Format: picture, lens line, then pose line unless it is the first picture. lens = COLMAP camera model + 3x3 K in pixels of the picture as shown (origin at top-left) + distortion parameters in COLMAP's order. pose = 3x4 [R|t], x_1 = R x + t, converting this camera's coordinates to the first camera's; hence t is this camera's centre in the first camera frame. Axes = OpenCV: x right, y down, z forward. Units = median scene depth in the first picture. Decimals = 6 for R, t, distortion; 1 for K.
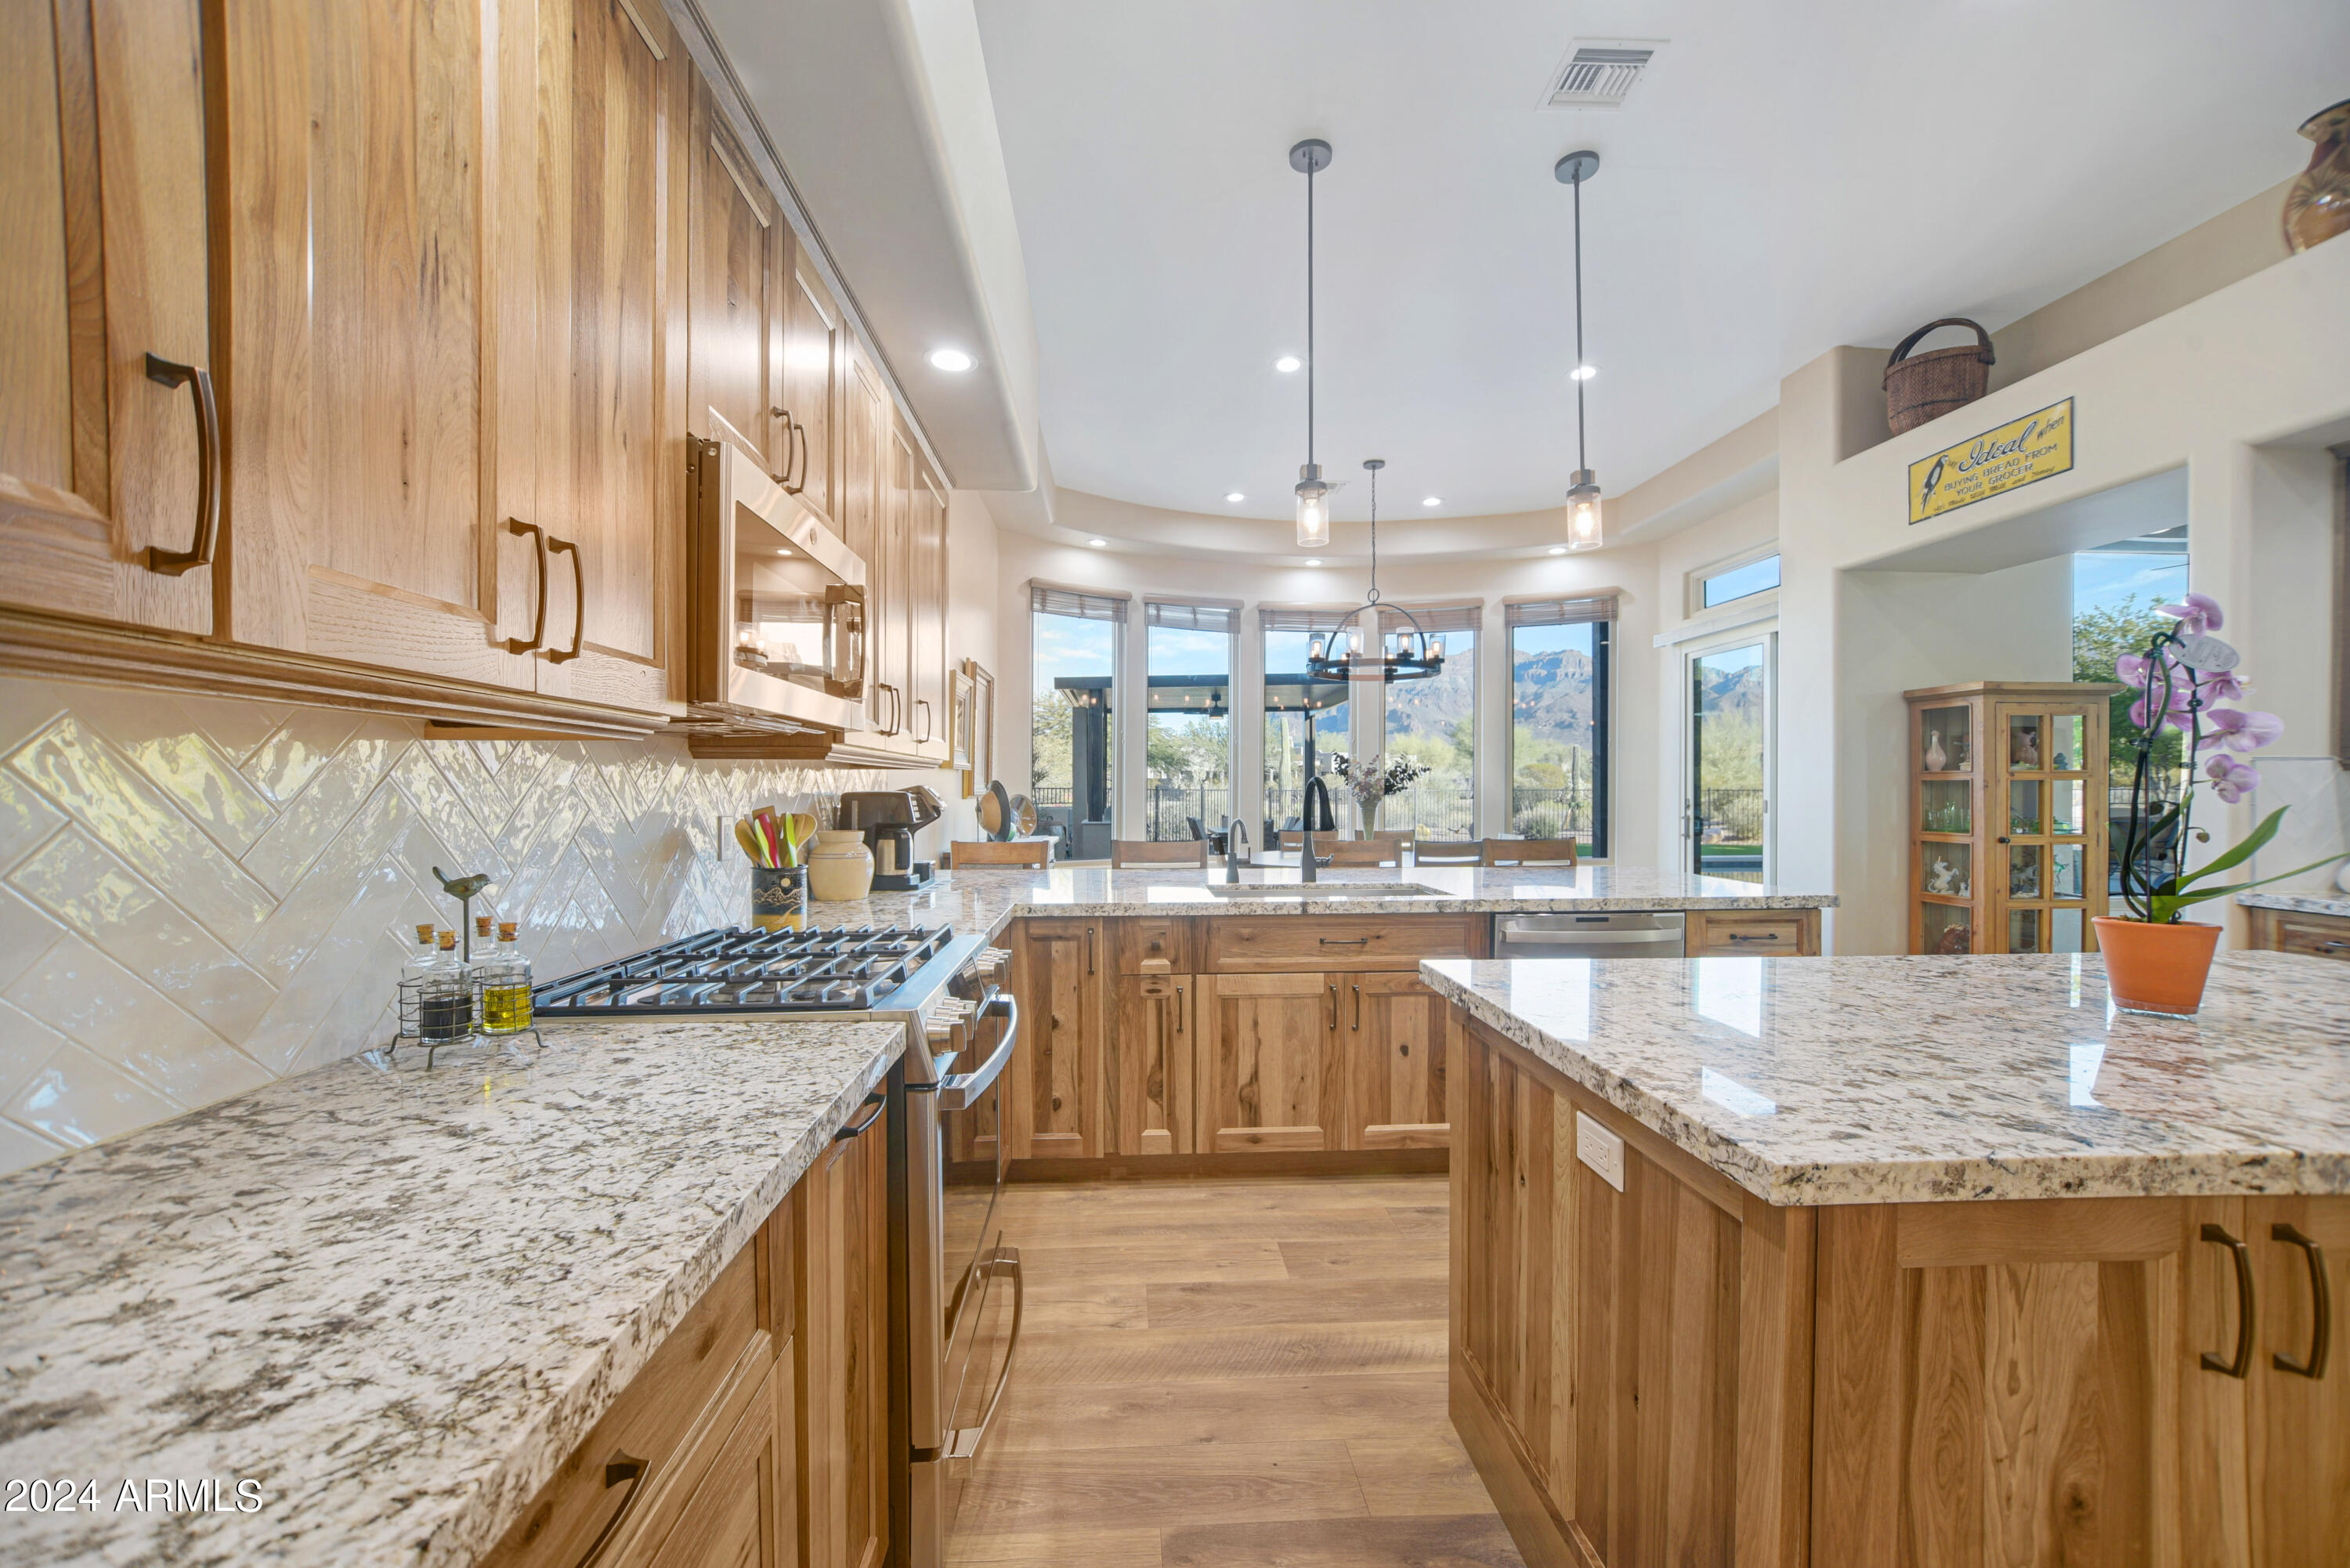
lens RADIAL K [[903.5, 0, 1179.0], [0, 903.5, 795.2], [0, 0, 1]] dist [-0.015221, -0.000115]
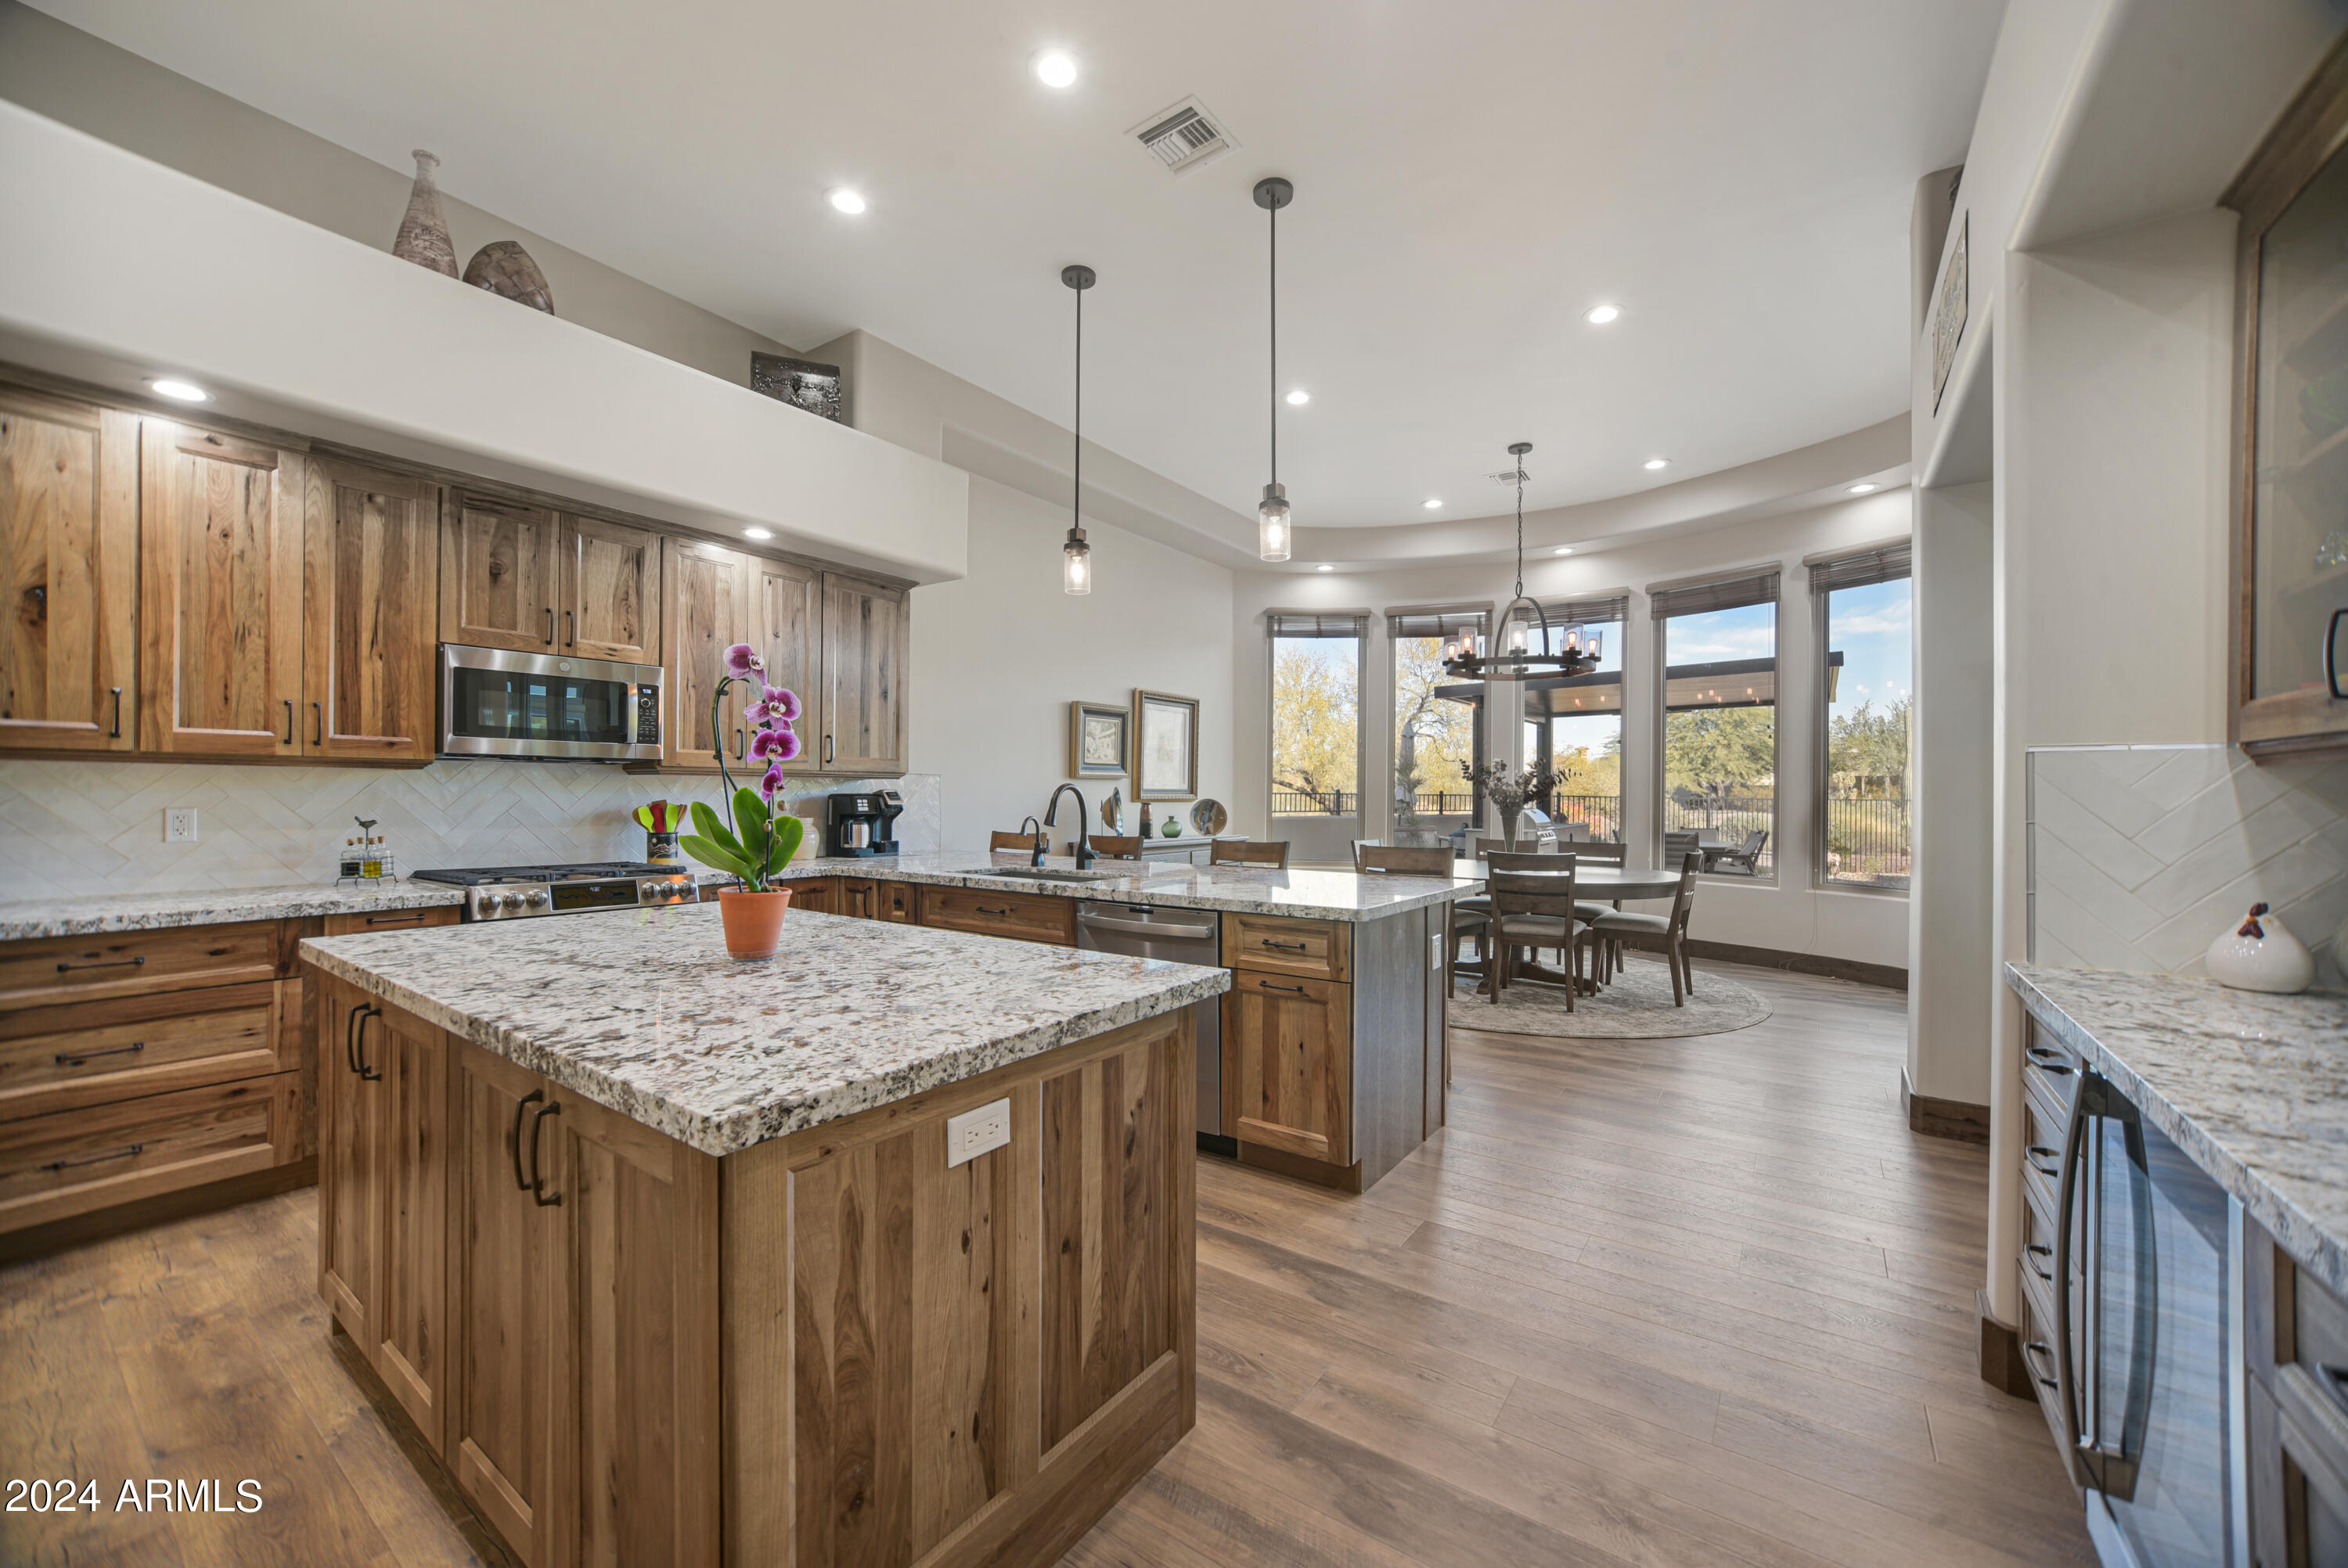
lens RADIAL K [[902.7, 0, 1189.7], [0, 902.7, 791.7], [0, 0, 1]] dist [-0.015221, -0.000115]
pose [[0.792085, 0.000871, -0.610410, 0.436481], [-0.011023, 0.999856, -0.012877, 0.001713], [0.610312, 0.016928, 0.791981, 0.057959]]
